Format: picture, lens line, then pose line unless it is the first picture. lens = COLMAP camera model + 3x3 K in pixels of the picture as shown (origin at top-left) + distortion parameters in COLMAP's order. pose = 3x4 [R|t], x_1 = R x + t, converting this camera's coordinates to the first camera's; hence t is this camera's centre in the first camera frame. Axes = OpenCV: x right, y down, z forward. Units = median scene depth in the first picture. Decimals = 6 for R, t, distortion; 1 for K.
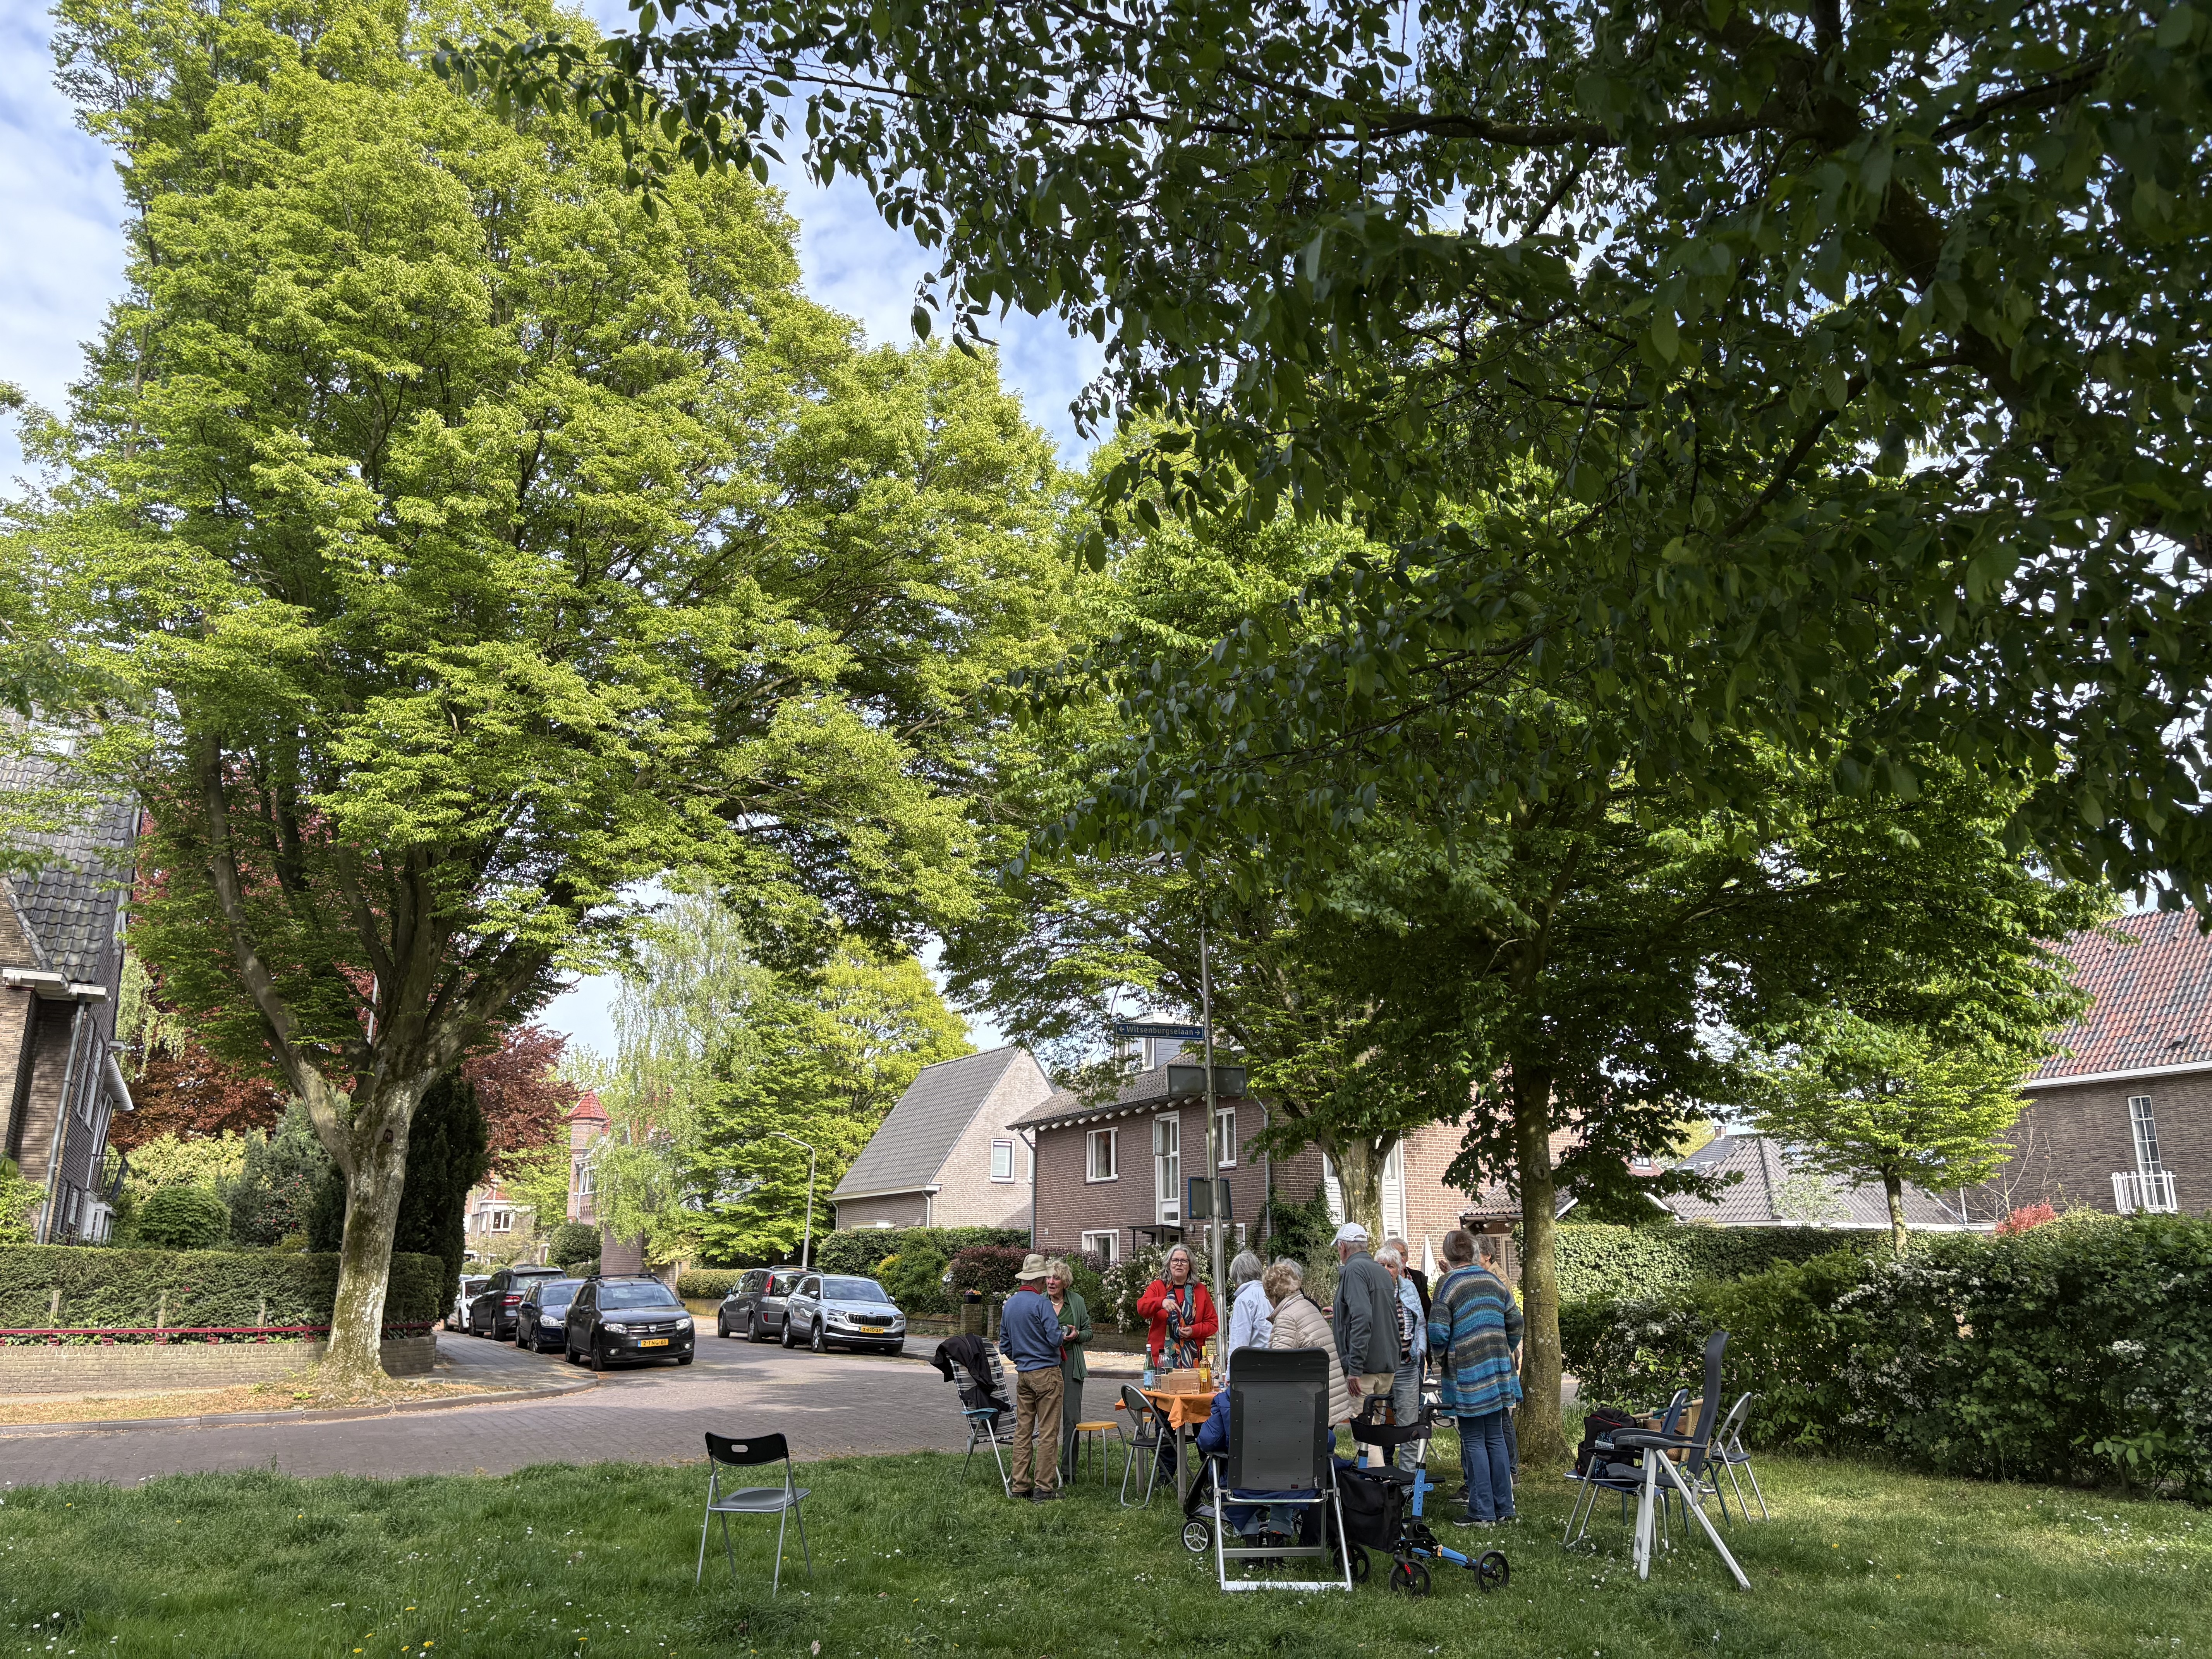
lens RADIAL K [[1693.3, 0, 1106.1], [0, 1693.3, 808.8], [0, 0, 1]] dist [0.057889, -0.034511]
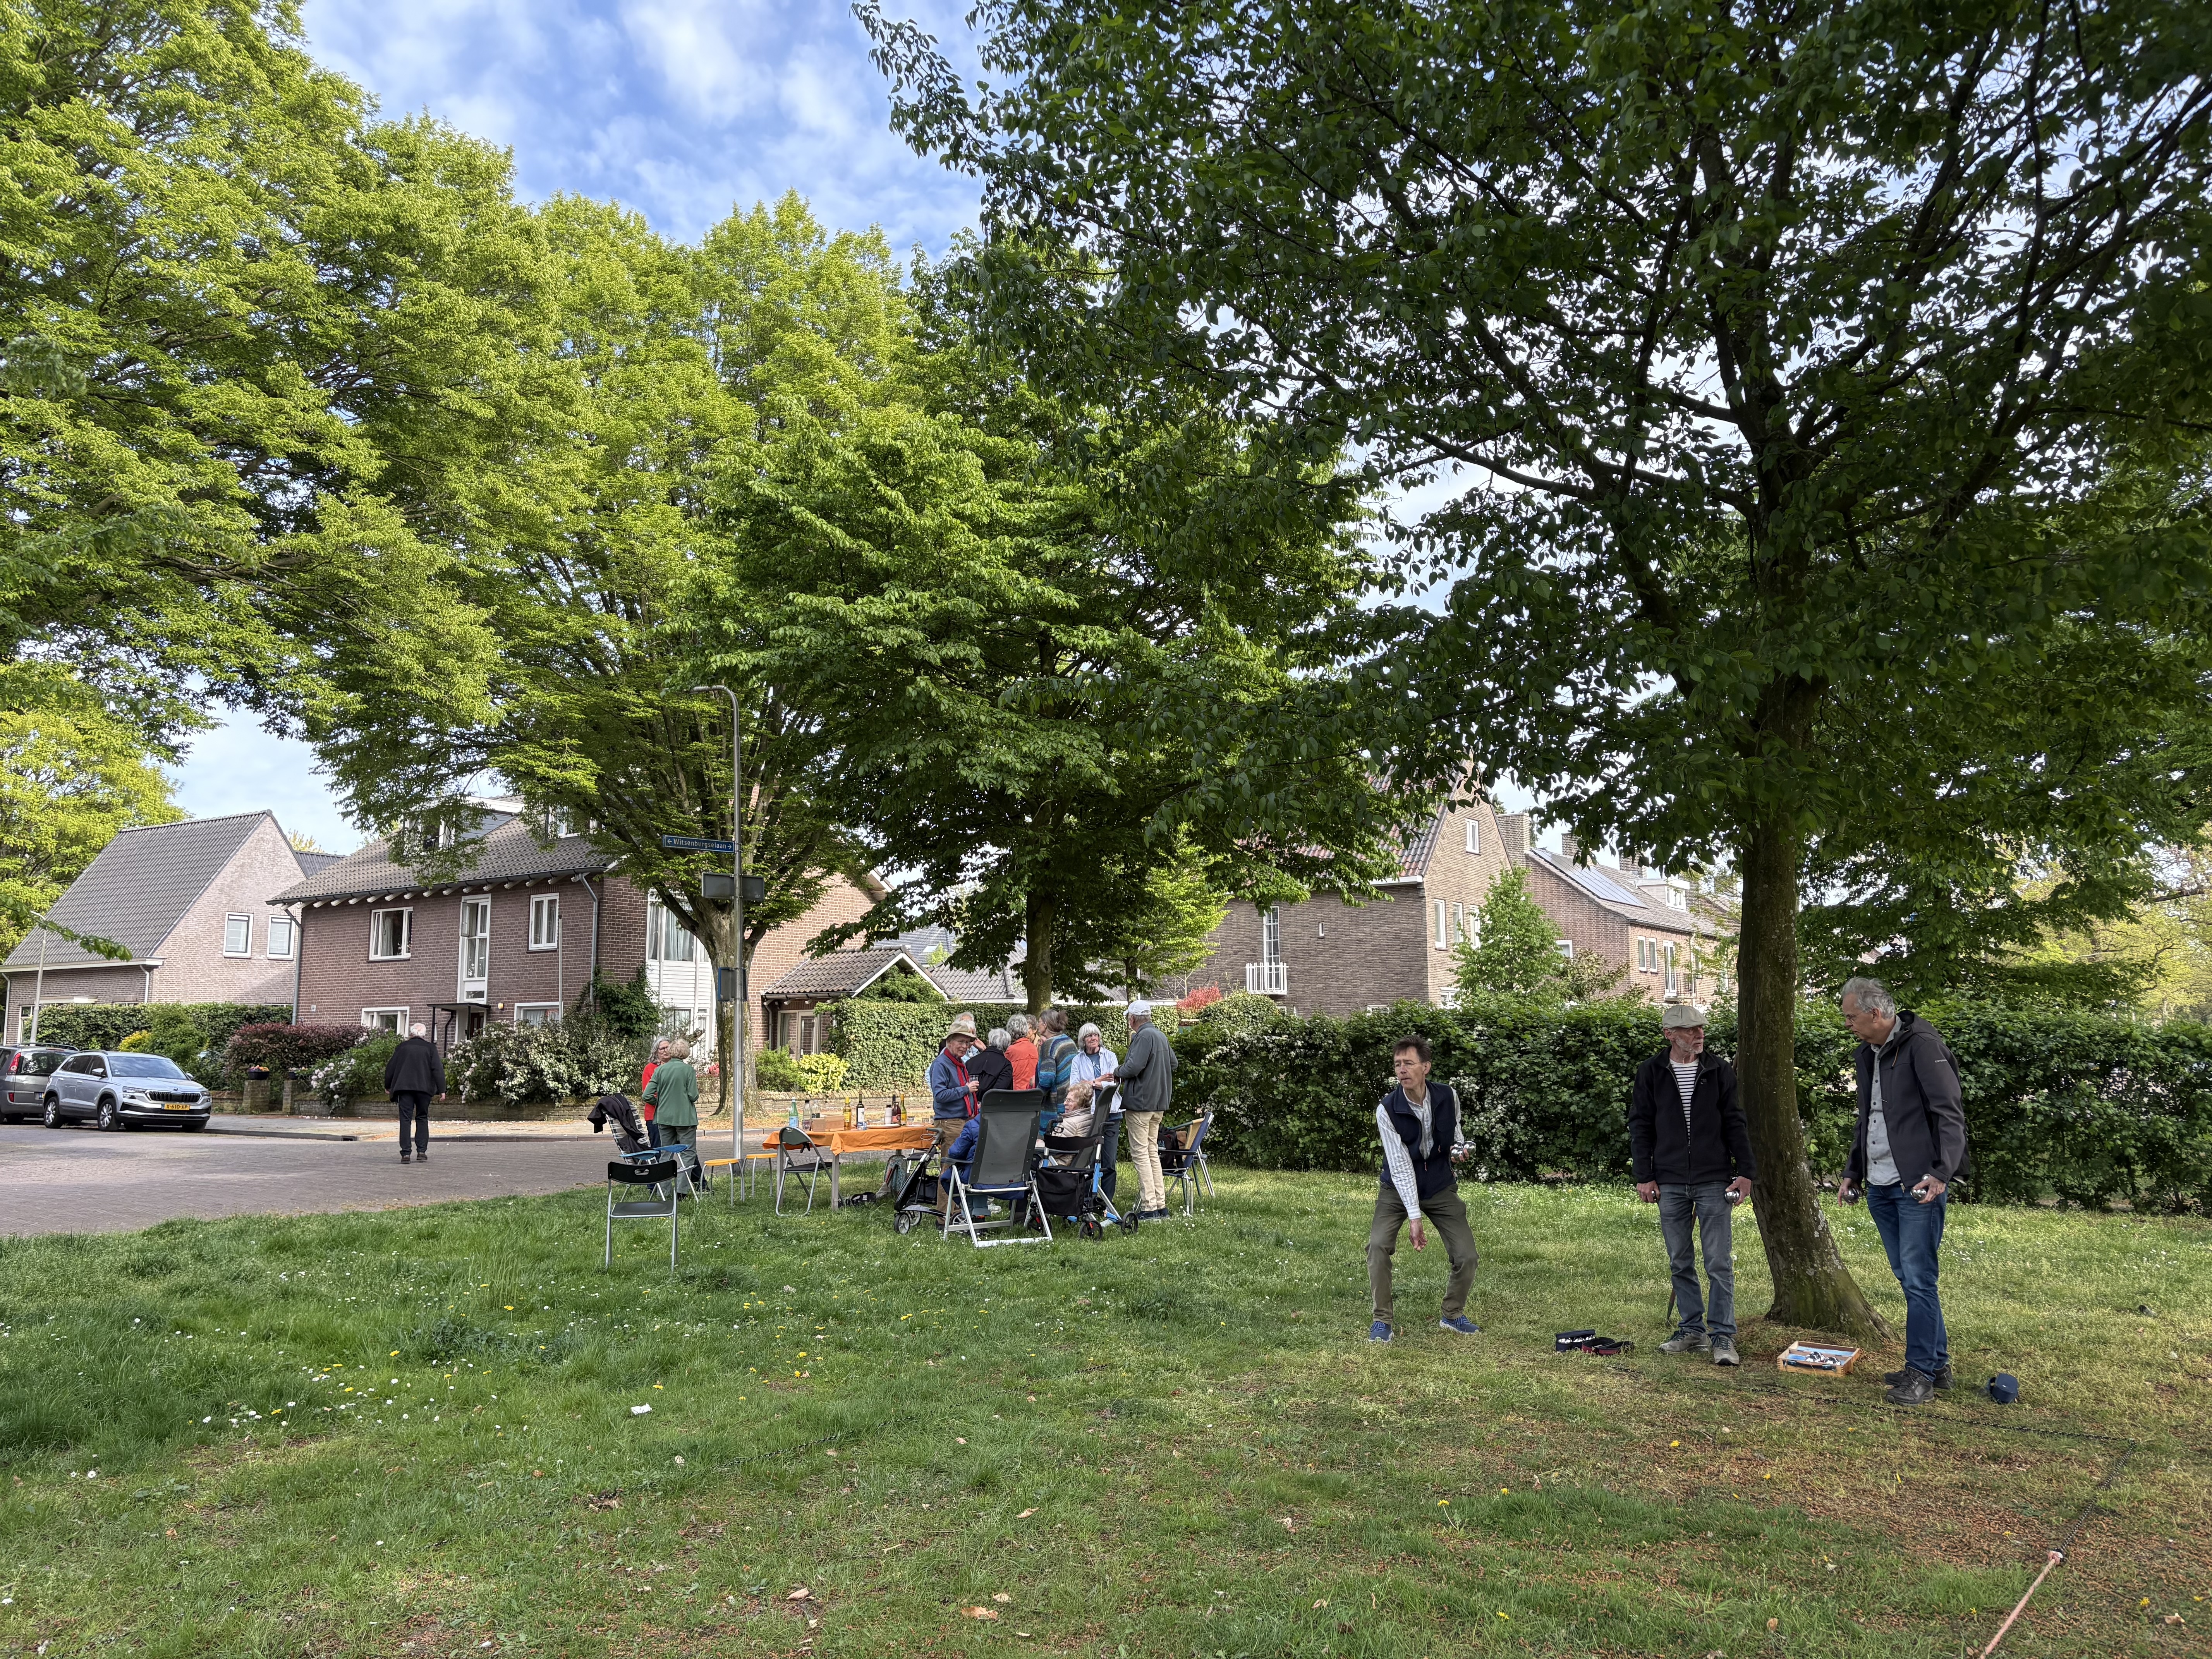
lens RADIAL K [[1693.3, 0, 1112.4], [0, 1693.3, 841.4], [0, 0, 1]] dist [0.057889, -0.034511]
pose [[0.879660, 0.051820, 0.472772, -0.135125], [-0.120184, 0.986005, 0.115545, -0.019008], [-0.460168, -0.158460, 0.873576, -0.072042]]
